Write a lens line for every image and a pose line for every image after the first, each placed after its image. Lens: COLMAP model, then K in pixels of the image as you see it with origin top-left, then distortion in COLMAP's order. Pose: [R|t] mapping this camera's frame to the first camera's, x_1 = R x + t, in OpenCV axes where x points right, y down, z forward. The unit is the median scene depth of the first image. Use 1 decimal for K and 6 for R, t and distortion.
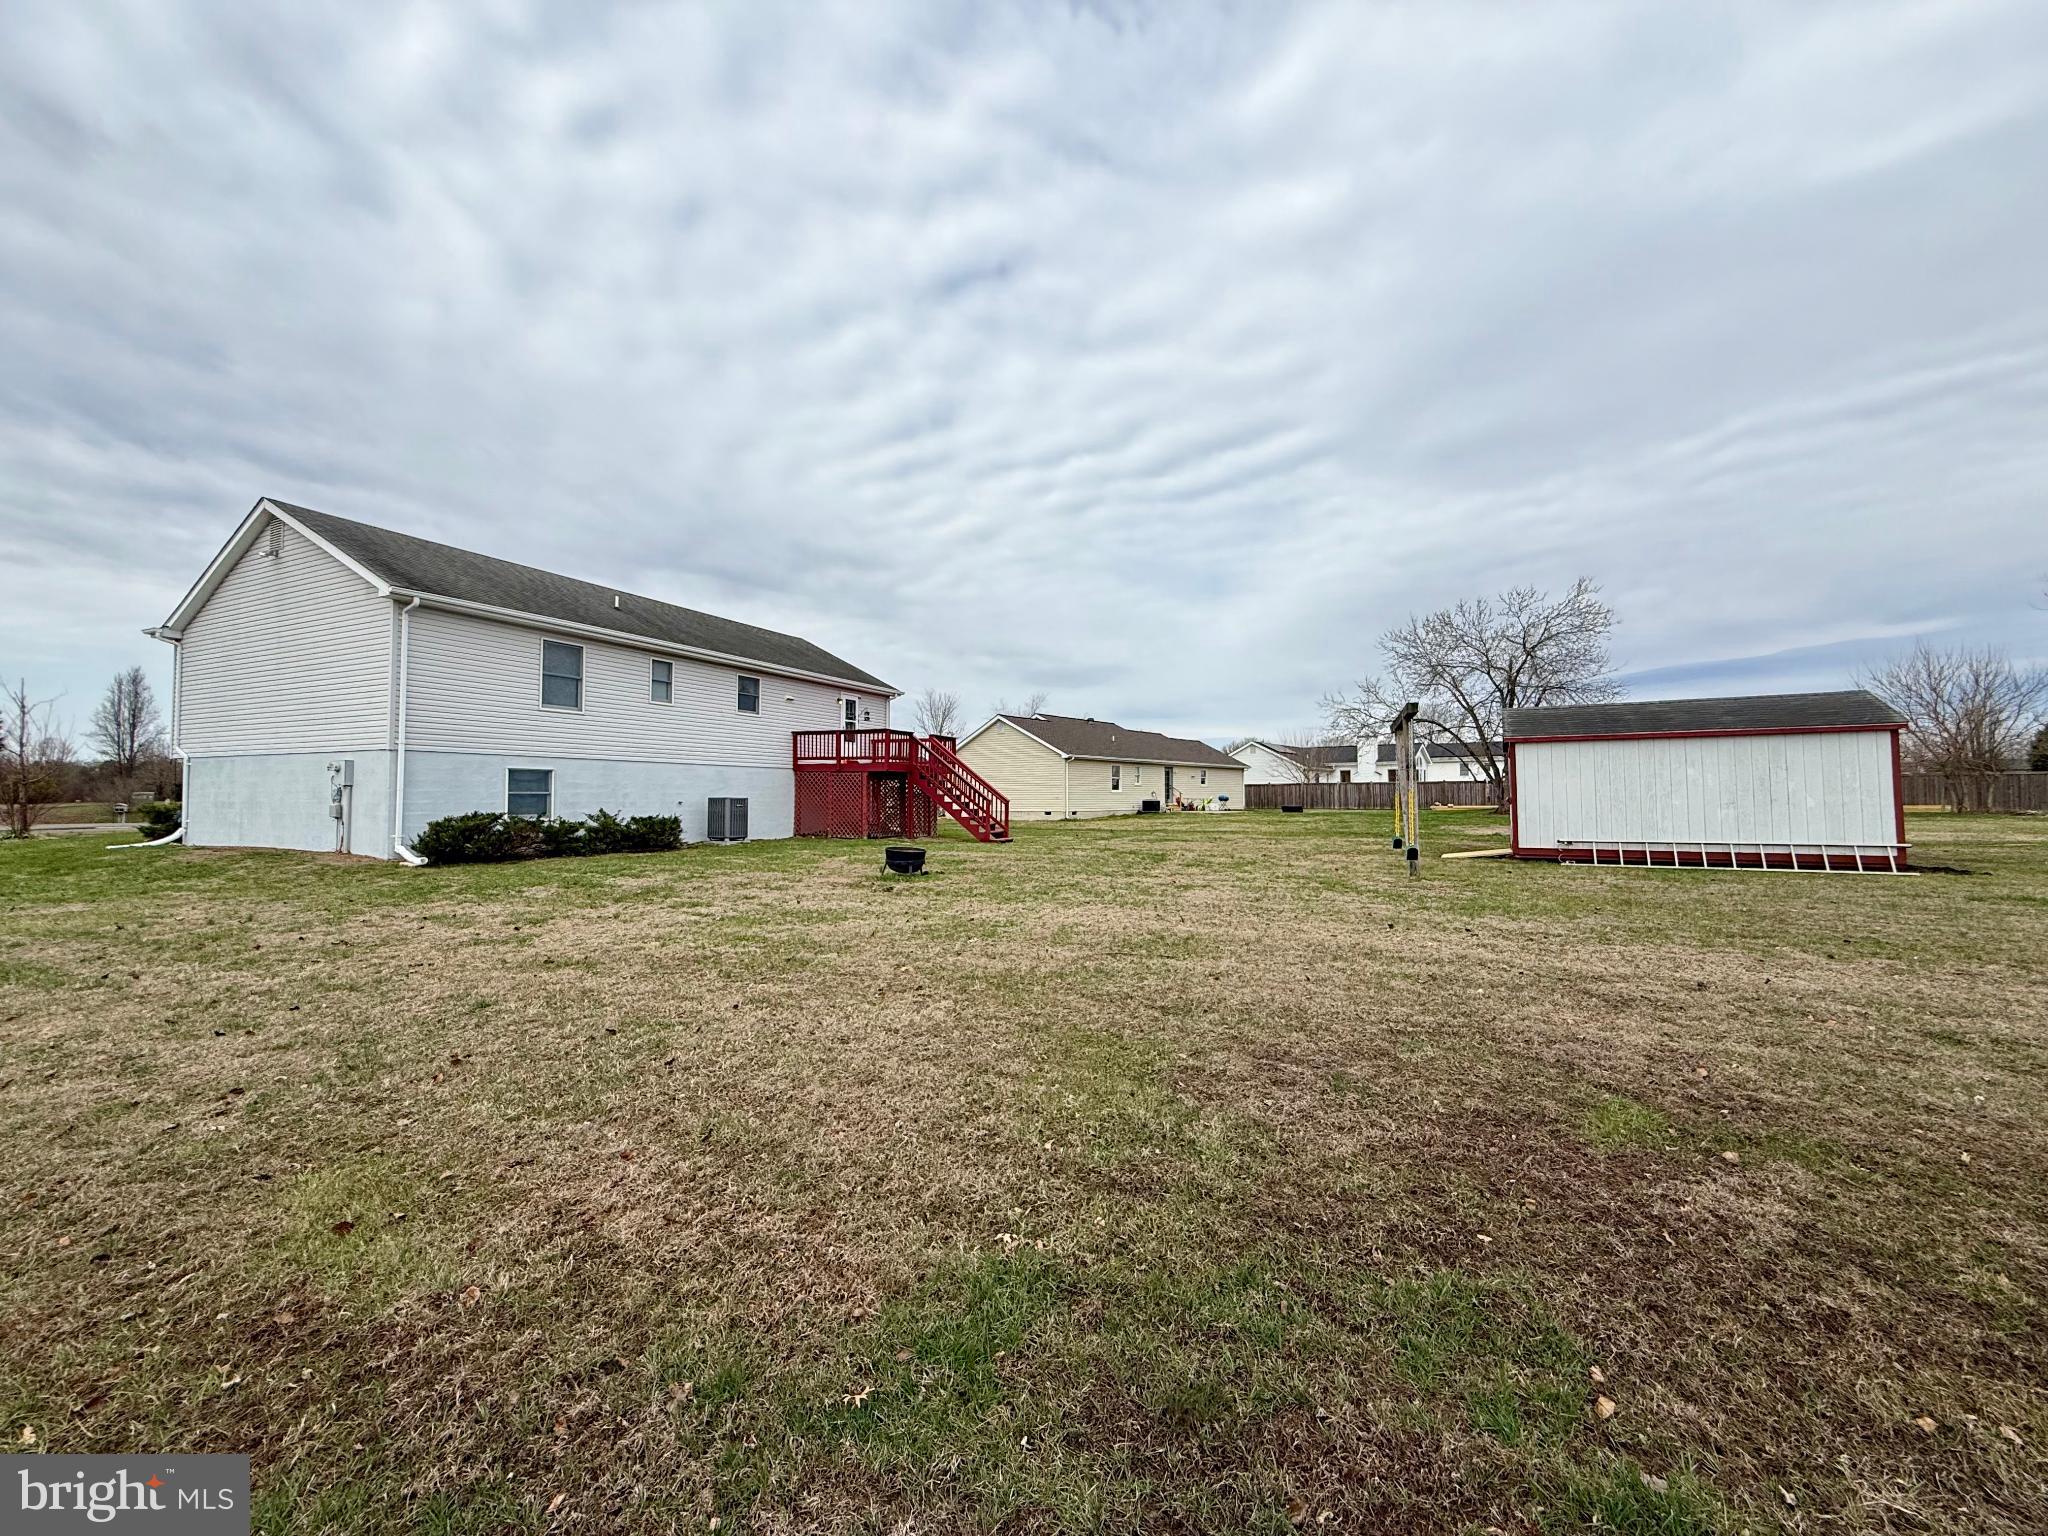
lens RADIAL K [[826.8, 0, 1024.0], [0, 826.8, 768.0], [0, 0, 1]] dist [-0.000899, -0.000264]
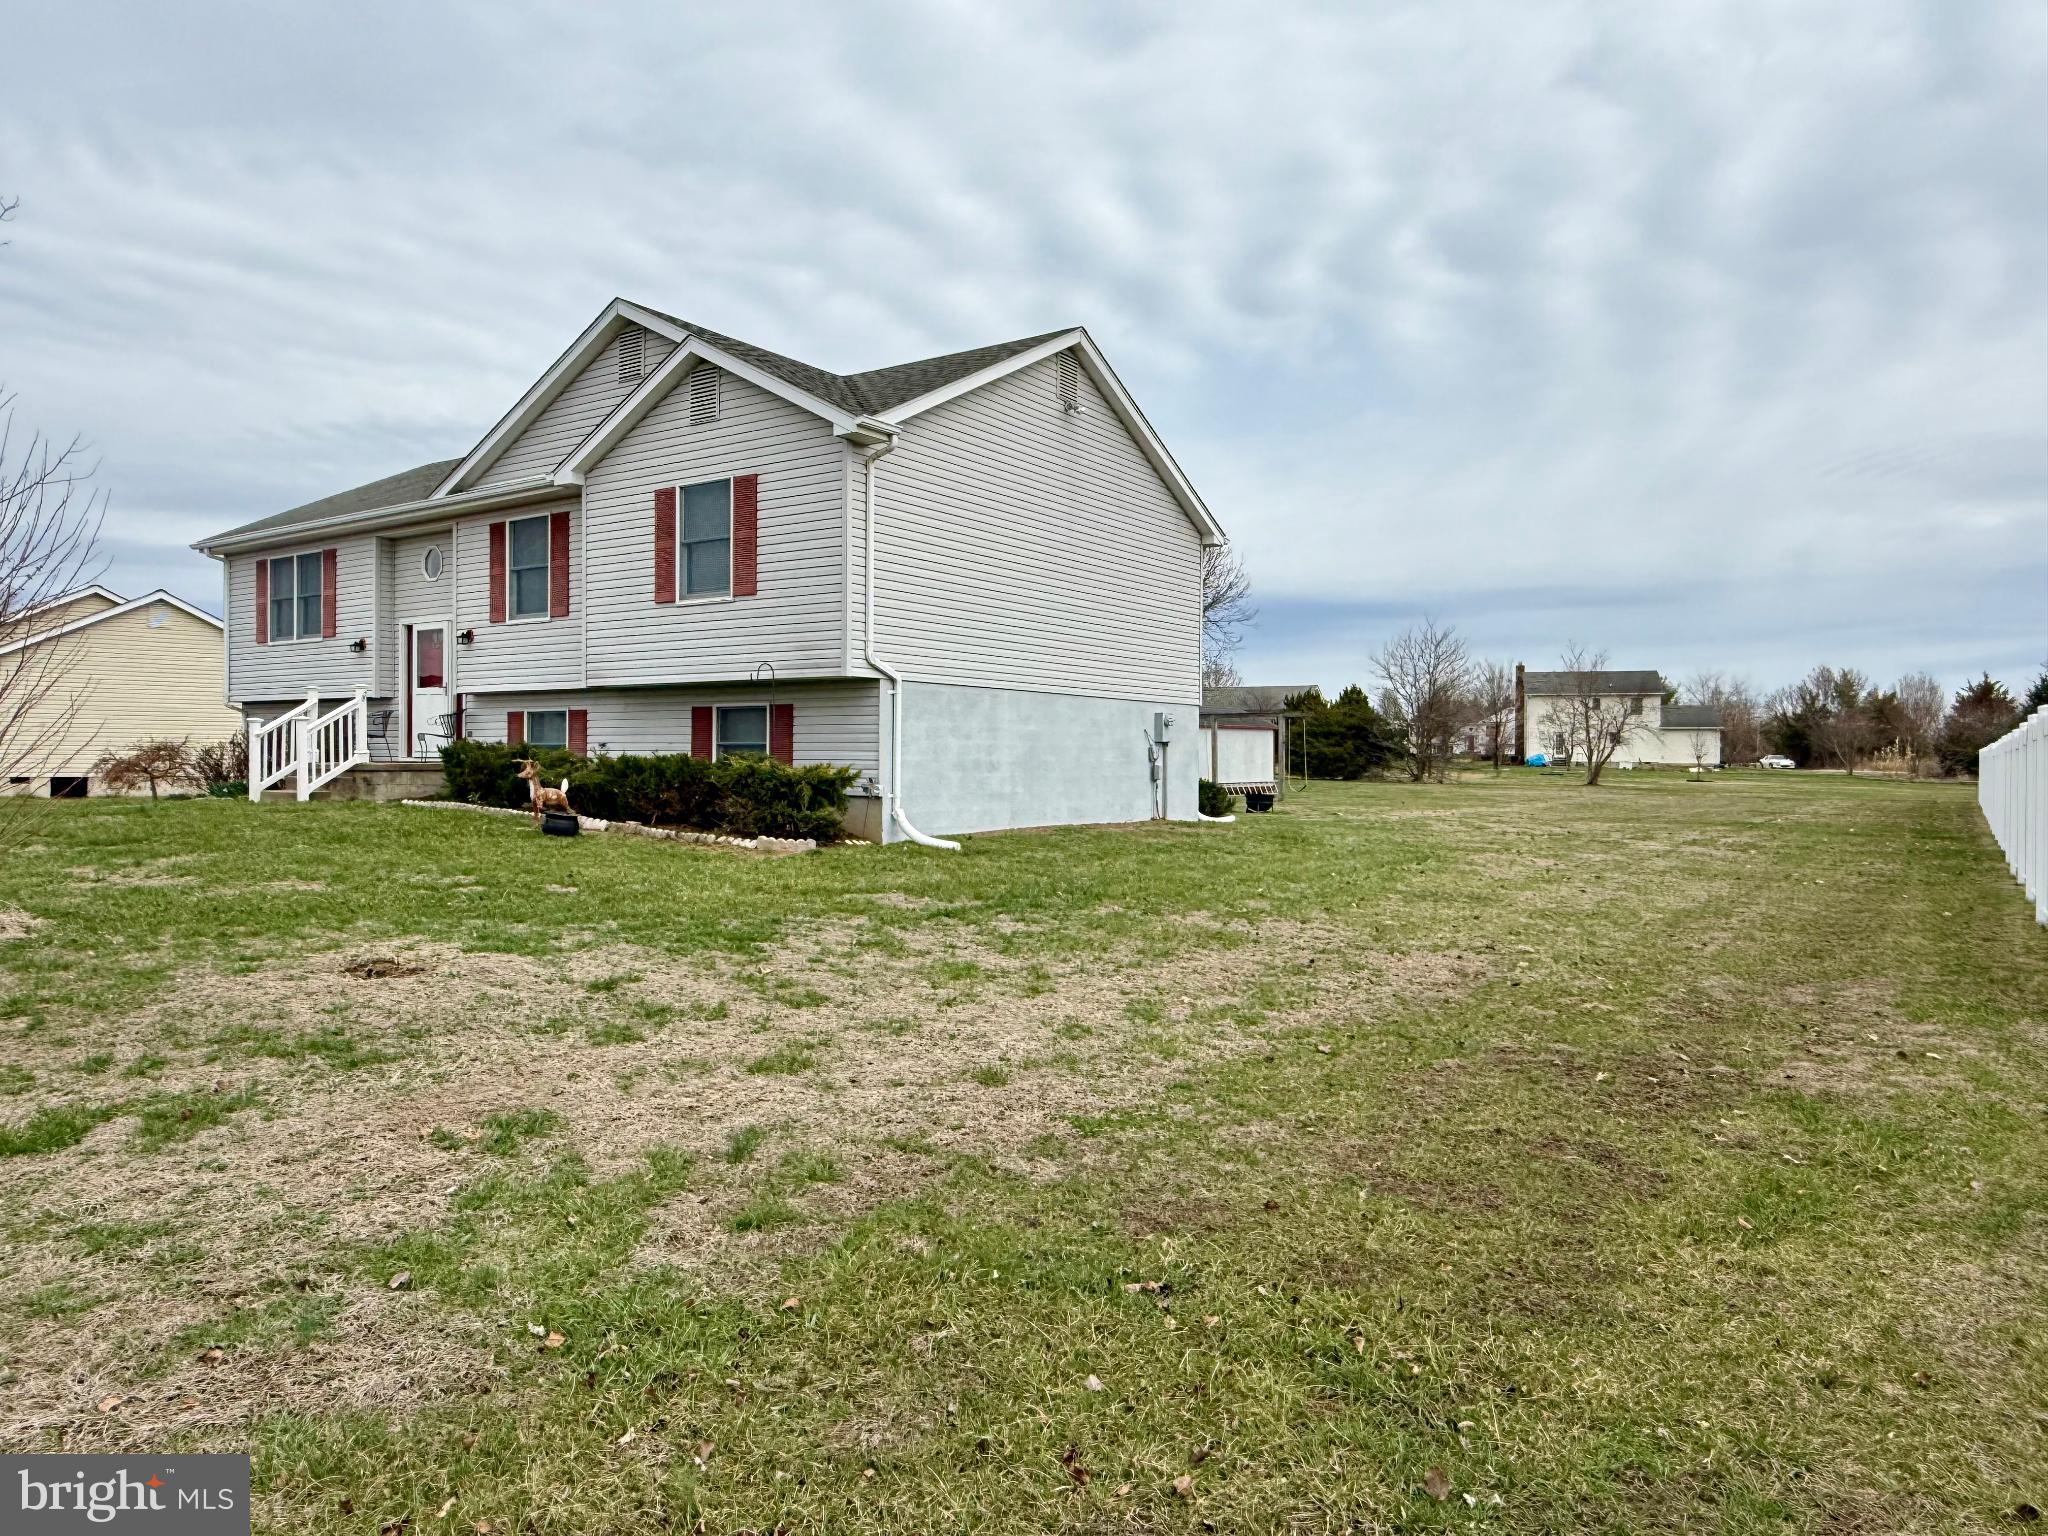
lens RADIAL K [[1352.5, 0, 1024.0], [0, 1352.5, 768.0], [0, 0, 1]] dist [0.000545, -0.001806]
pose [[0.156105, -0.004359, 0.987731, -1.762133], [-0.040707, 0.999112, 0.010843, 0.030572], [-0.986901, -0.041900, 0.155789, 0.731651]]
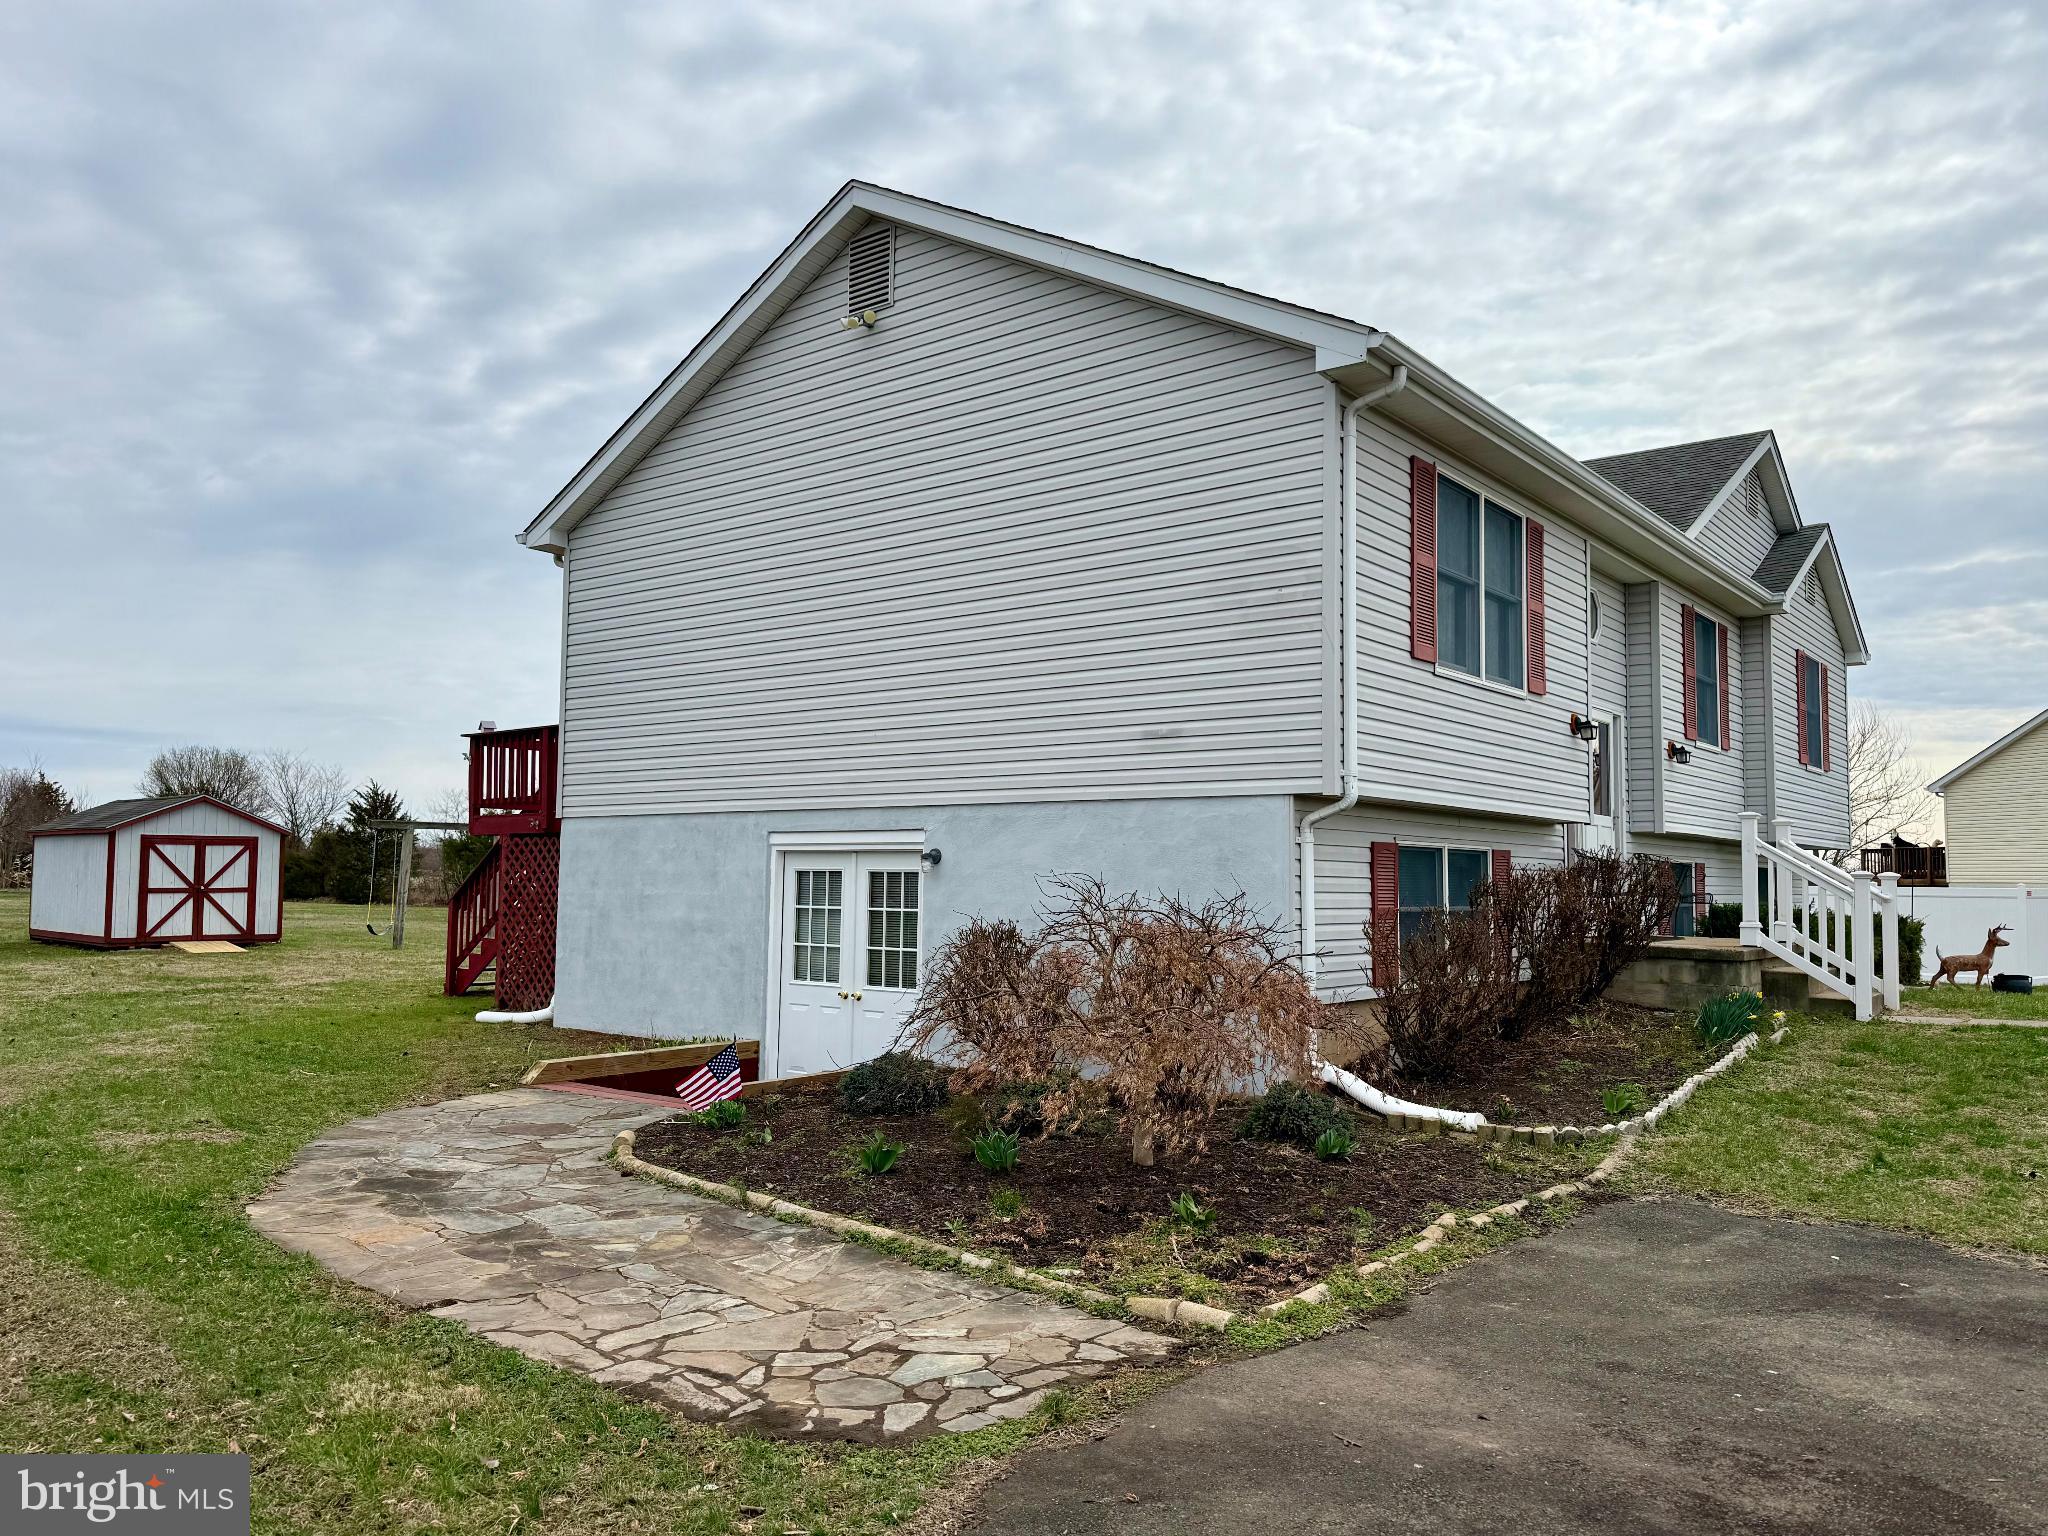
lens RADIAL K [[1447.4, 0, 1024.0], [0, 1447.4, 768.0], [0, 0, 1]] dist [0.166323, -0.334679]
pose [[-0.976193, 0.004848, 0.216848, -0.637319], [-0.019124, 0.993933, -0.108312, 0.059288], [-0.216057, -0.109880, -0.970178, 2.155460]]
